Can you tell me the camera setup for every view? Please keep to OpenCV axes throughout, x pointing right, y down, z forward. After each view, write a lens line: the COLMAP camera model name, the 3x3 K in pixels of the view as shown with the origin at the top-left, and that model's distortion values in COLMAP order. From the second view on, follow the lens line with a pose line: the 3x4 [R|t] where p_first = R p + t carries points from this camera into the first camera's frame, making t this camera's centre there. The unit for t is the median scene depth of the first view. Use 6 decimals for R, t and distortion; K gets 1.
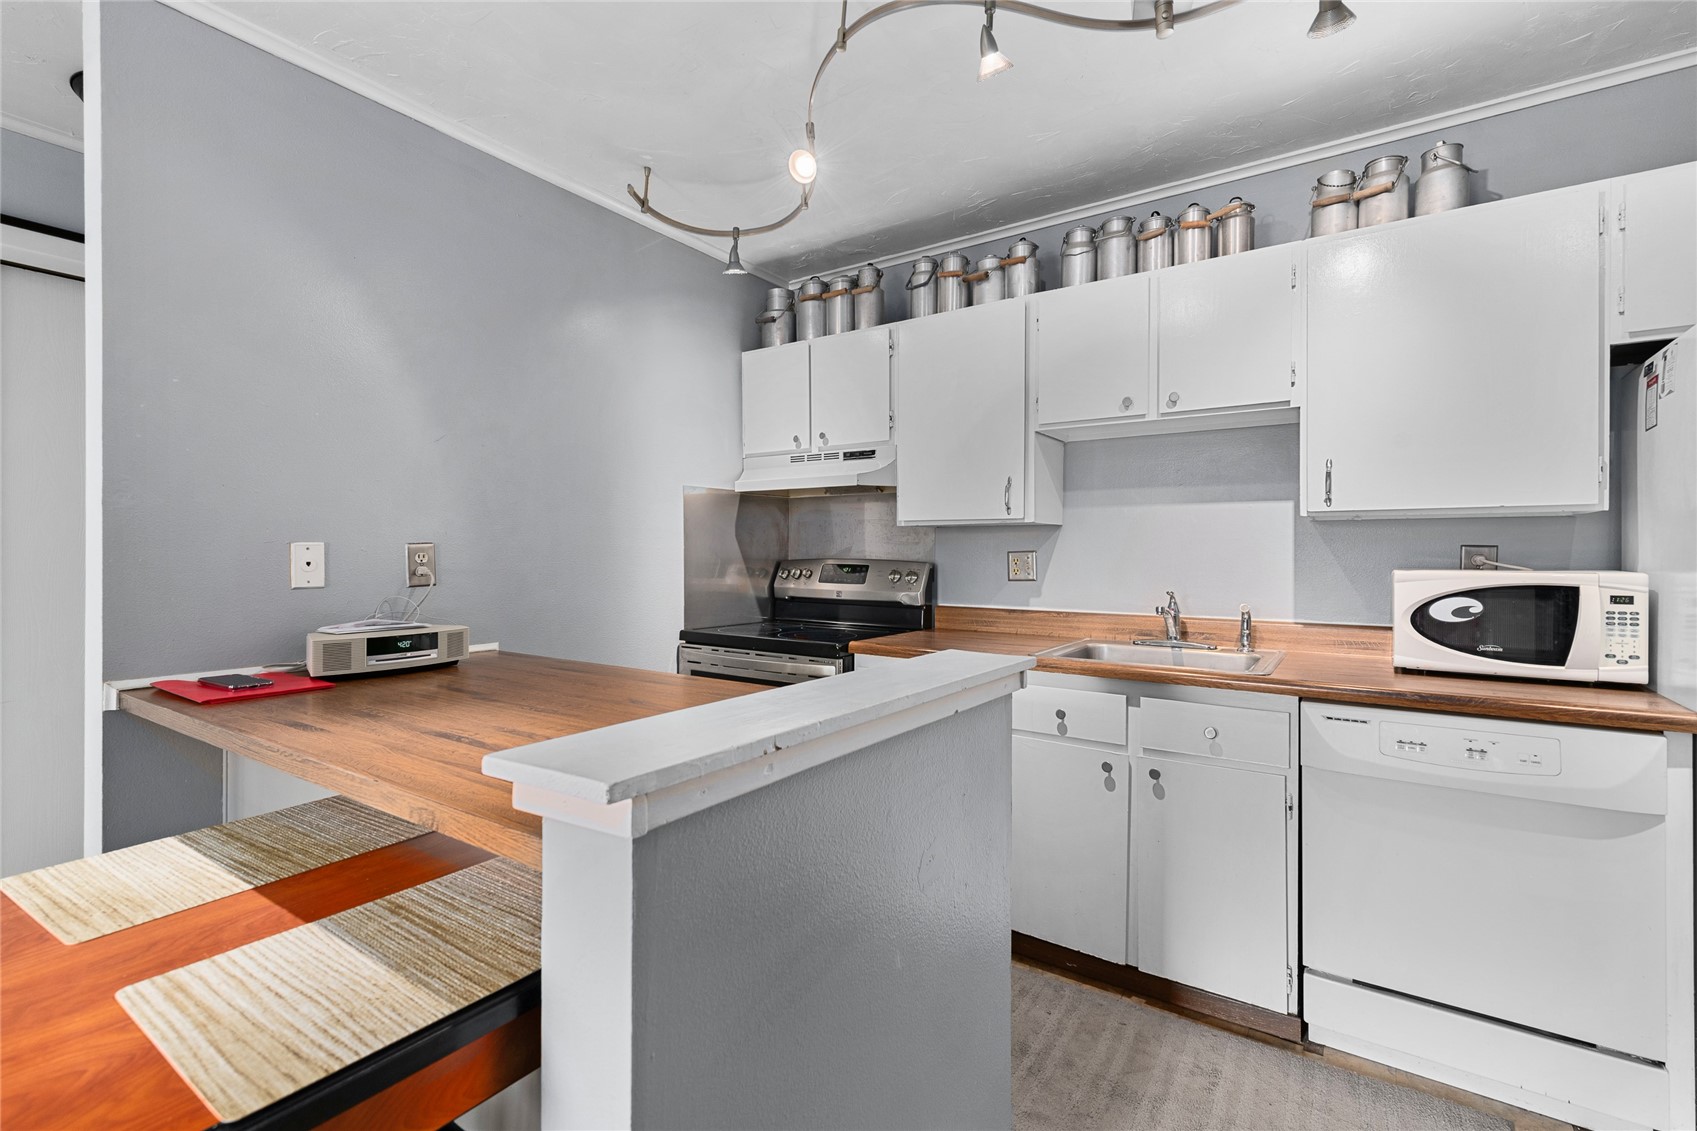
lens RADIAL K [[763.0, 0, 844.9], [0, 763.0, 555.1], [0, 0, 1]] dist [0.016145, -0.005966]
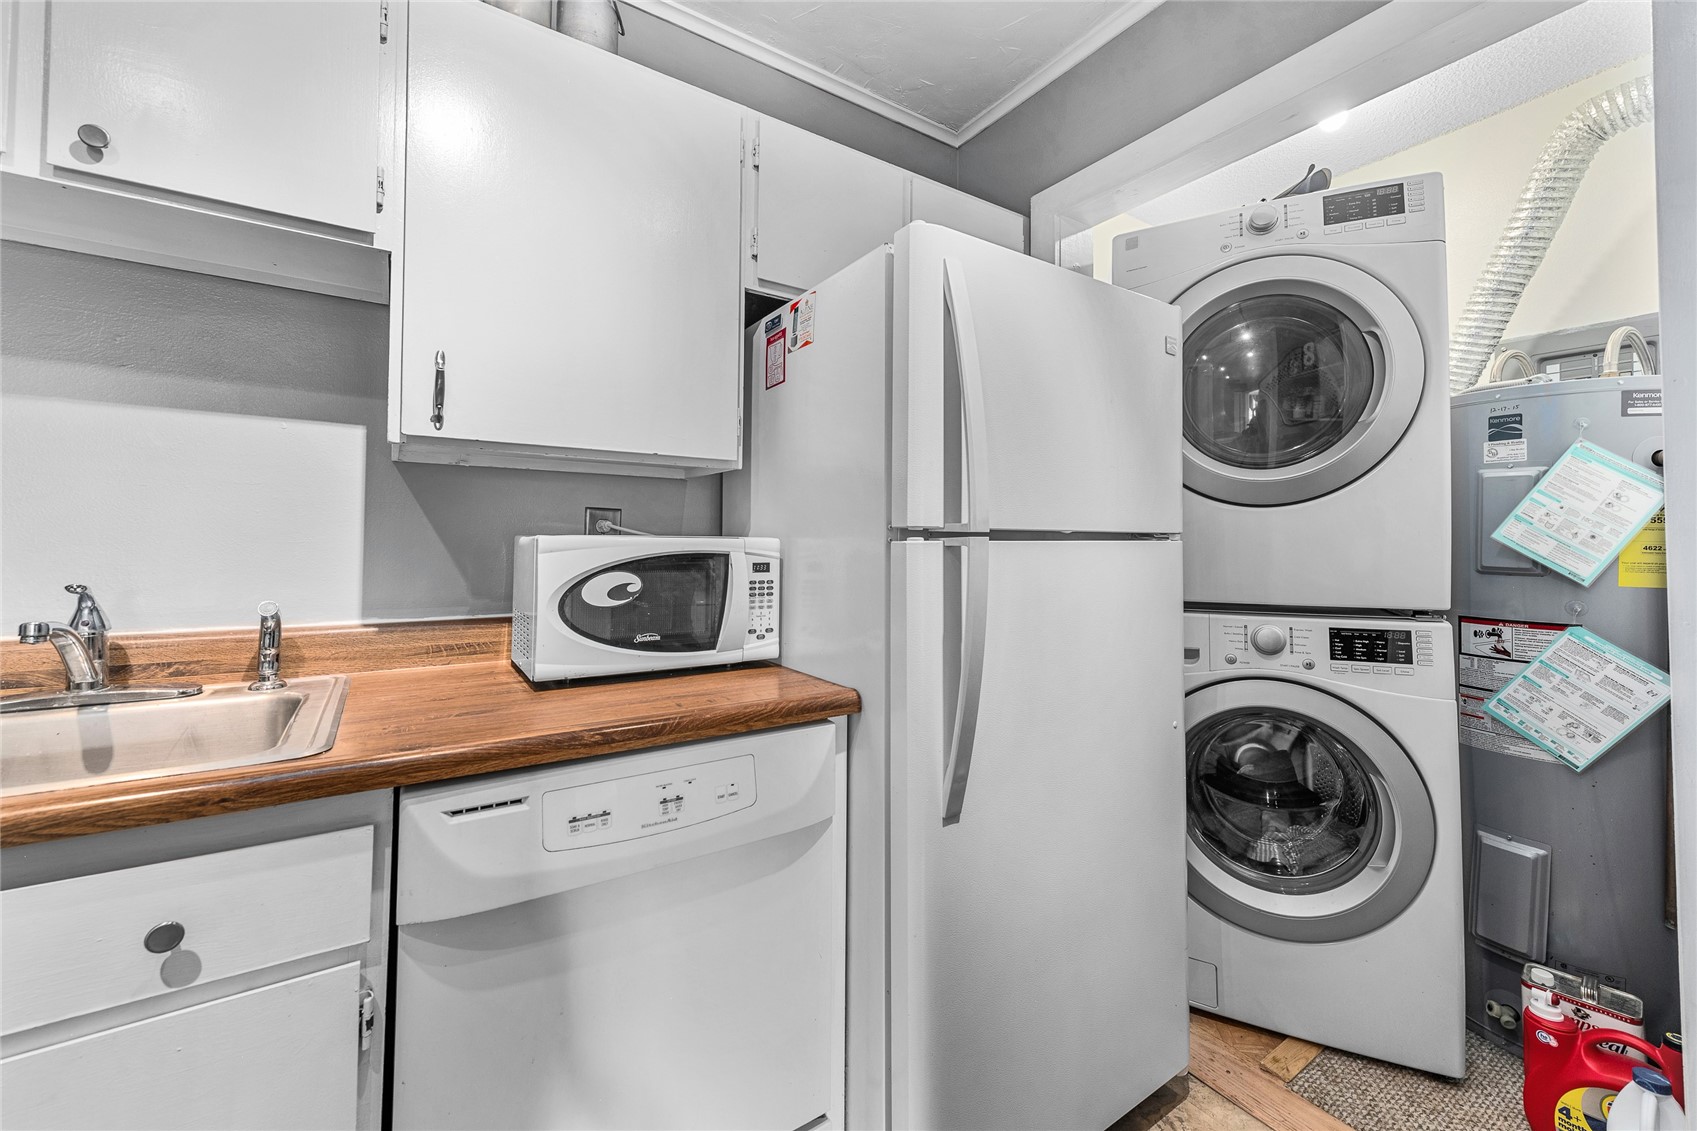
lens RADIAL K [[678.6, 0, 855.1], [0, 678.6, 524.9], [0, 0, 1]] dist [0.001287, -0.000435]
pose [[0.362820, 0.026934, 0.931470, 0.231726], [-0.005520, 0.999627, -0.026755, 0.021705], [-0.931843, 0.004566, 0.362833, 0.455119]]
